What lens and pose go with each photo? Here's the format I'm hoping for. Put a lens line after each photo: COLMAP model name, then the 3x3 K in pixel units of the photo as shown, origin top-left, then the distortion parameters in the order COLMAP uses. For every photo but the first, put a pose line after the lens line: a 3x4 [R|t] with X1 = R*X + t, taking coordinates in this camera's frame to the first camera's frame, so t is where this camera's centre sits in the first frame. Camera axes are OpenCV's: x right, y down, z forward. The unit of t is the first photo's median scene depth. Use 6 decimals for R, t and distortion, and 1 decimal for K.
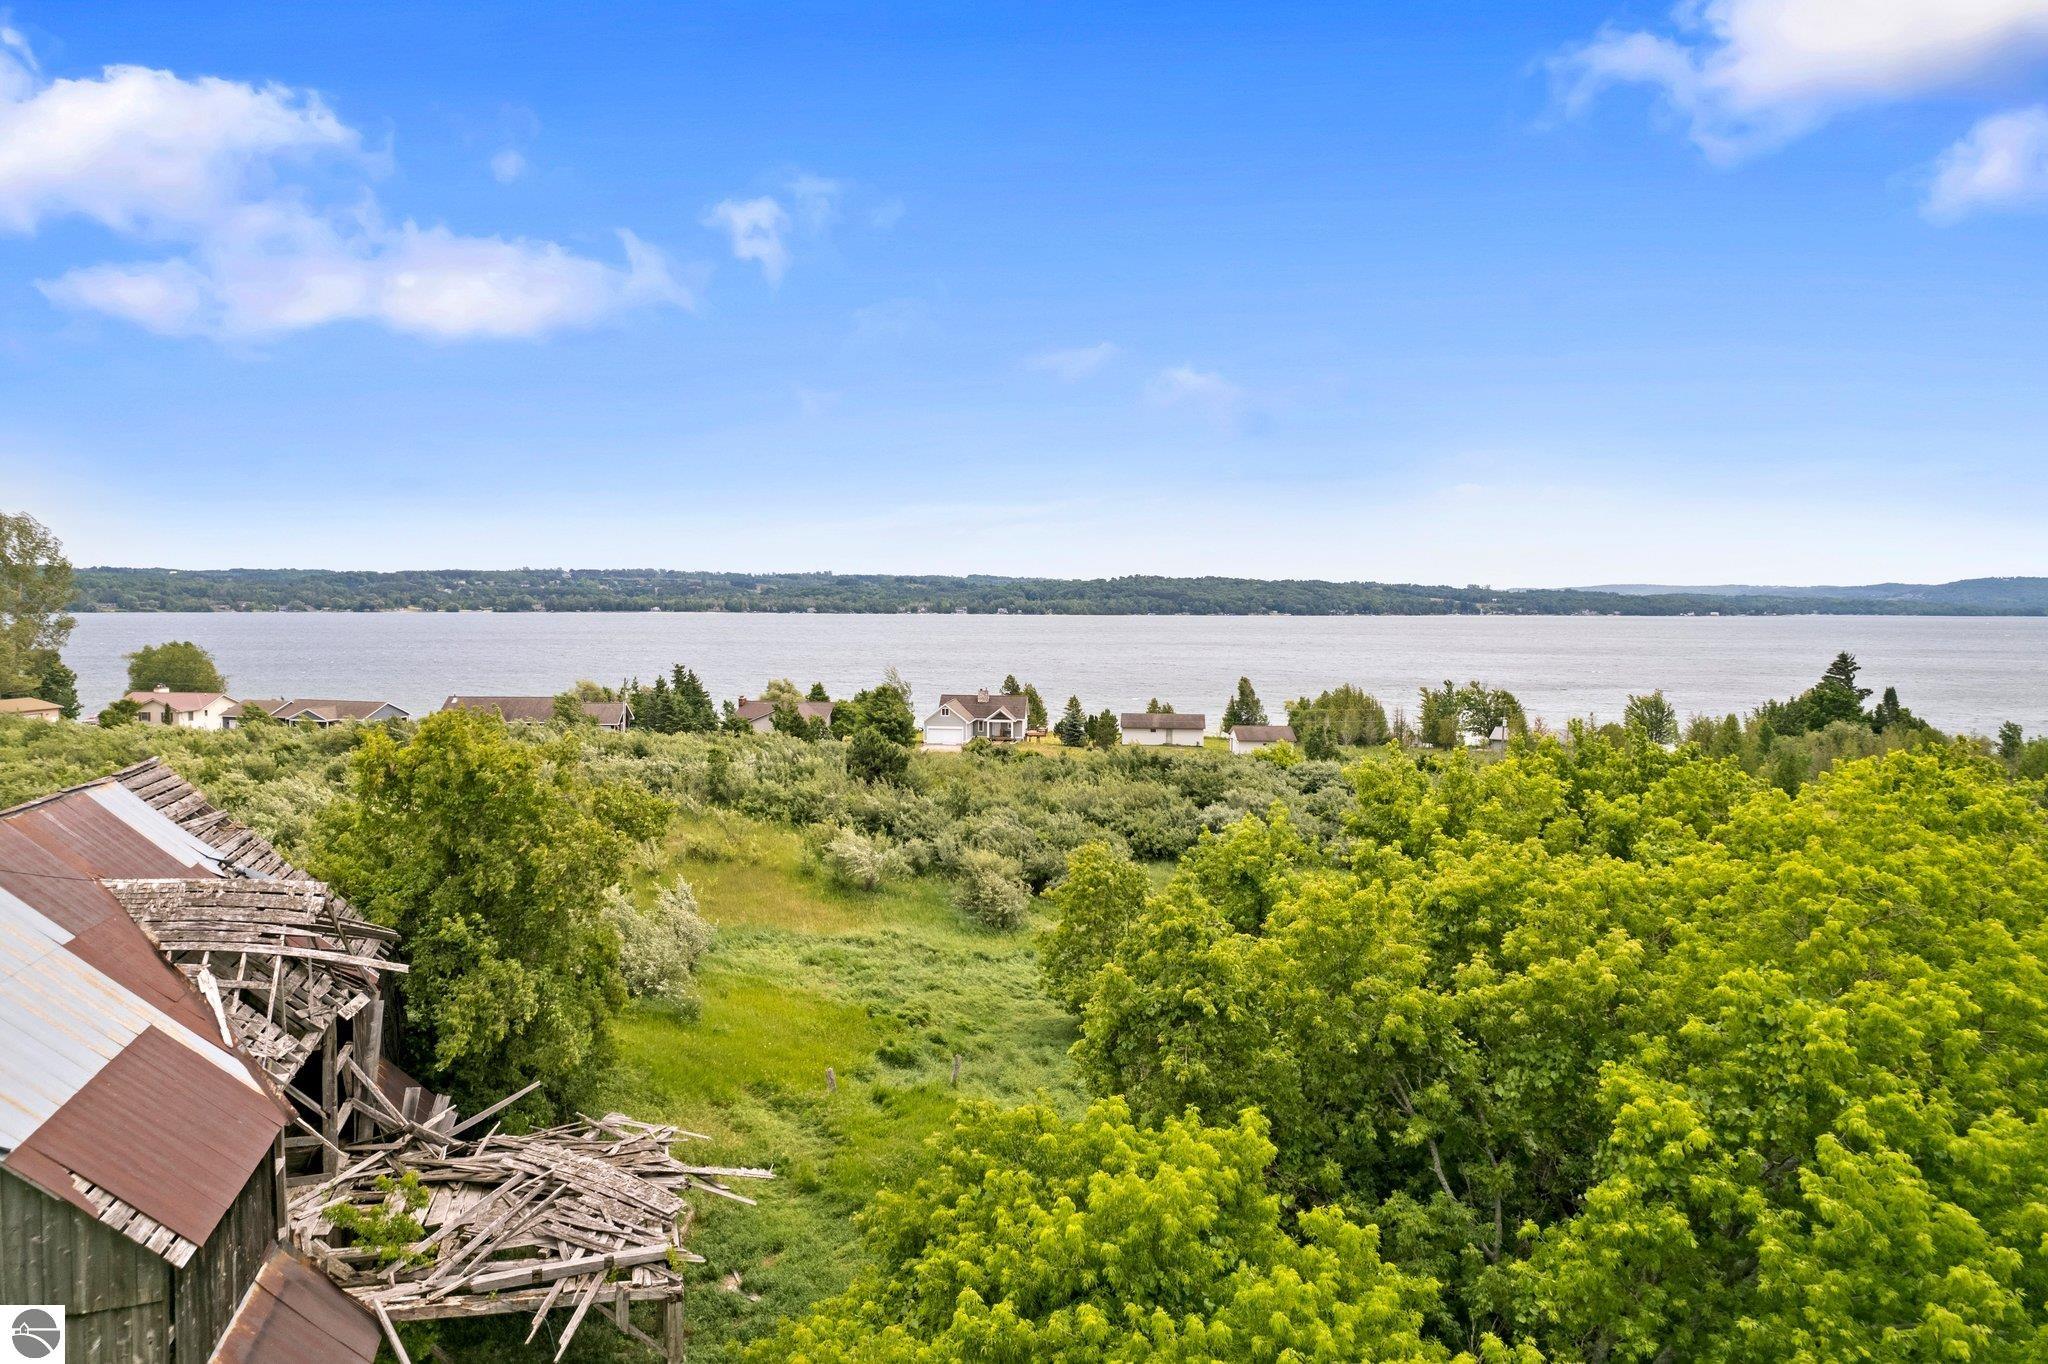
lens RADIAL K [[1293.6, 0, 1010.5], [0, 1293.6, 671.8], [0, 0, 1]] dist [-0.070345, 0.021552]
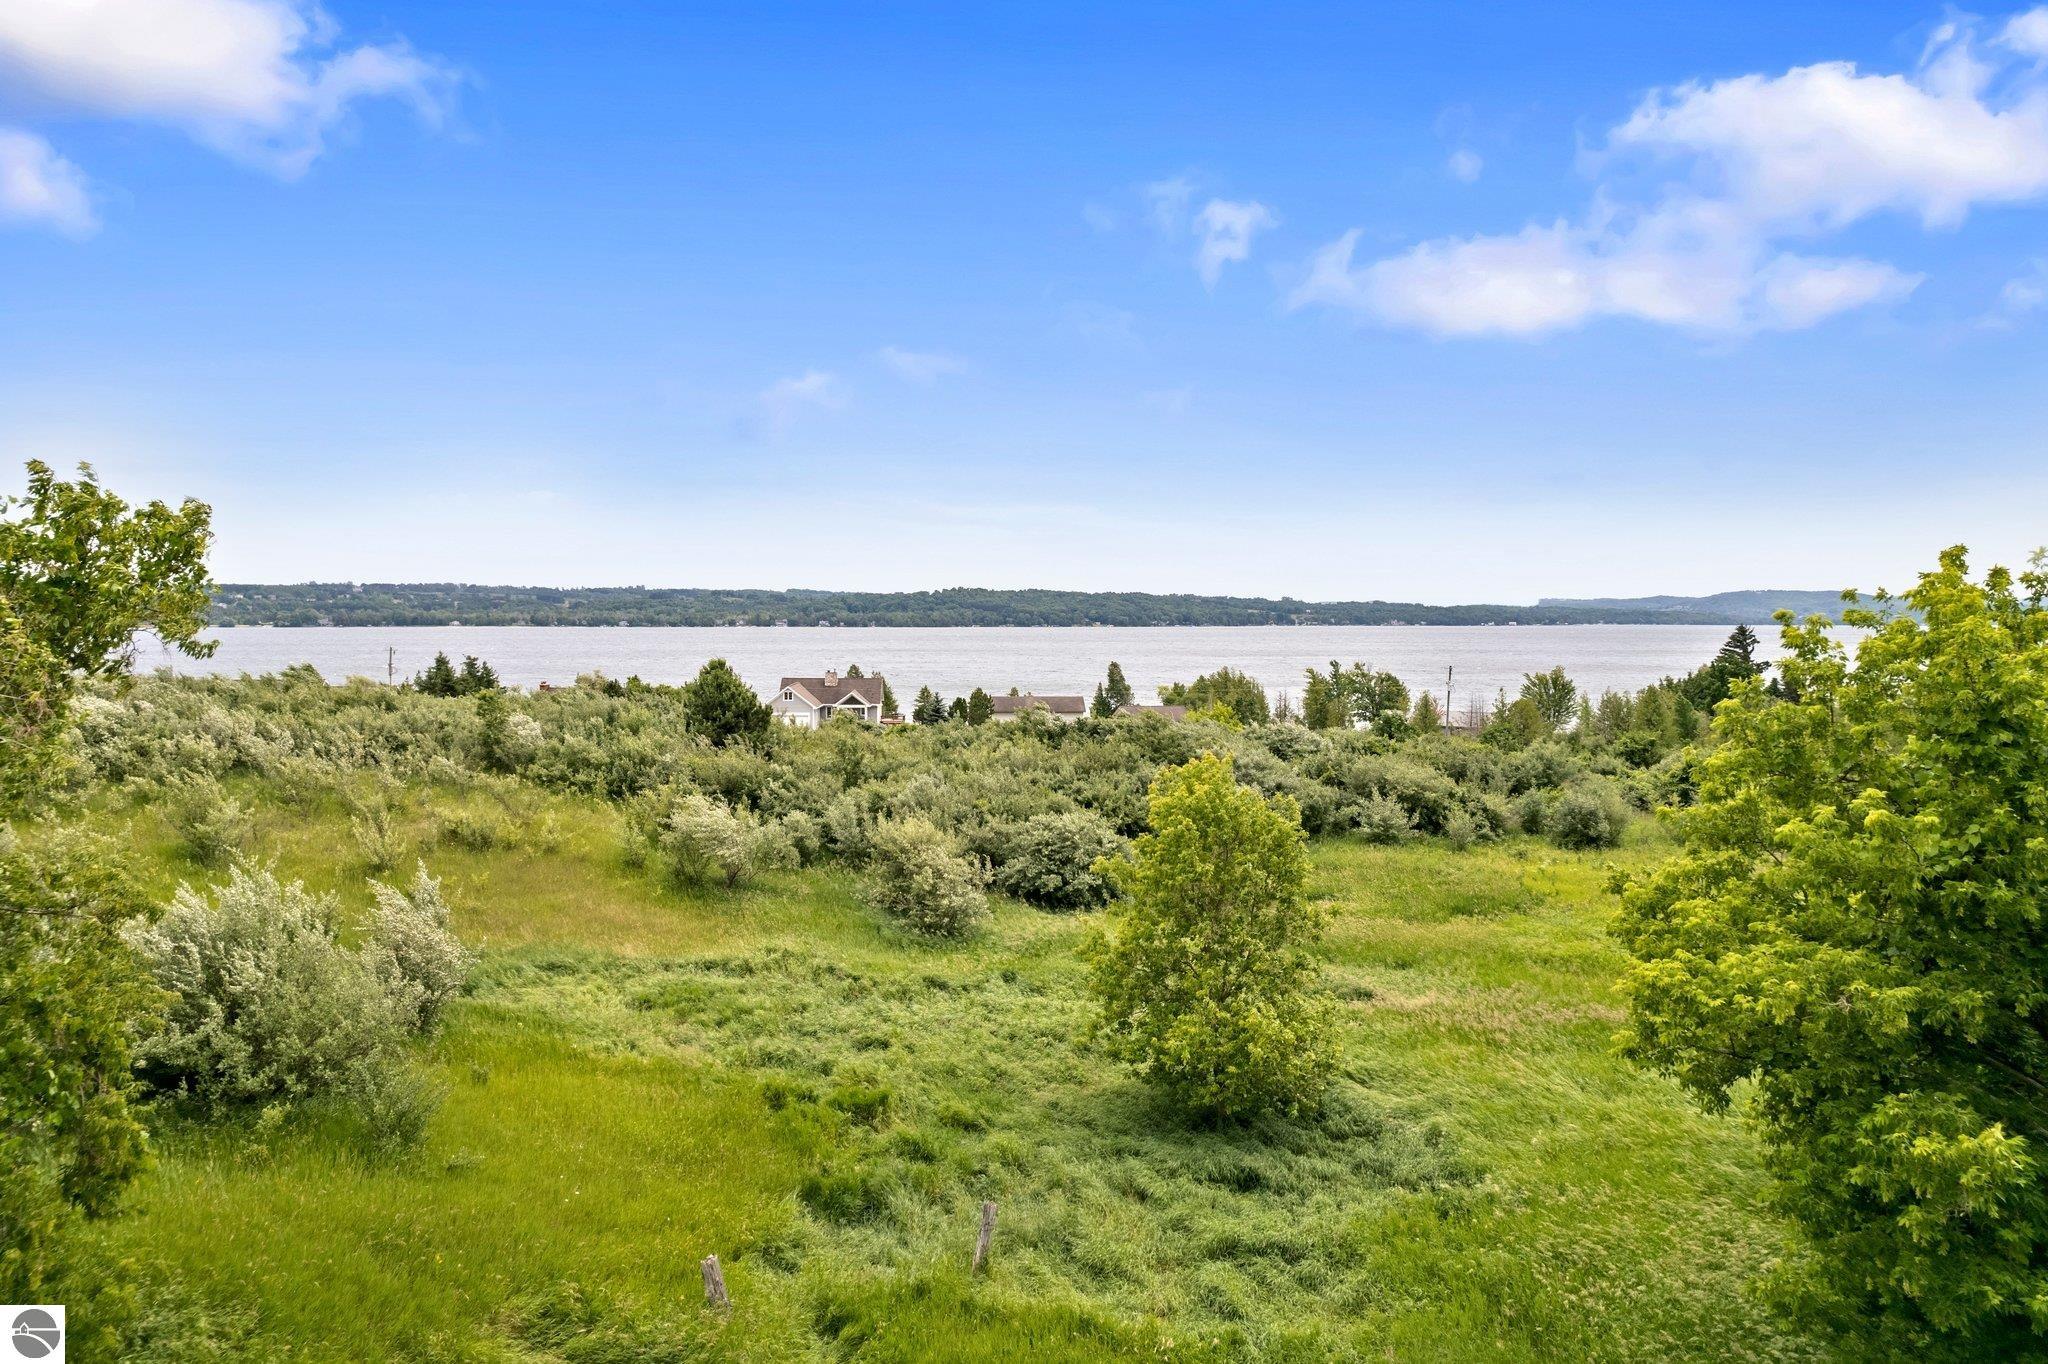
lens RADIAL K [[1293.6, 0, 1010.5], [0, 1293.6, 671.8], [0, 0, 1]] dist [-0.070345, 0.021552]
pose [[0.990241, -0.009916, 0.139015, -0.018929], [0.011764, 0.999853, -0.012479, 0.022291], [-0.138871, 0.013992, 0.990212, 0.106634]]
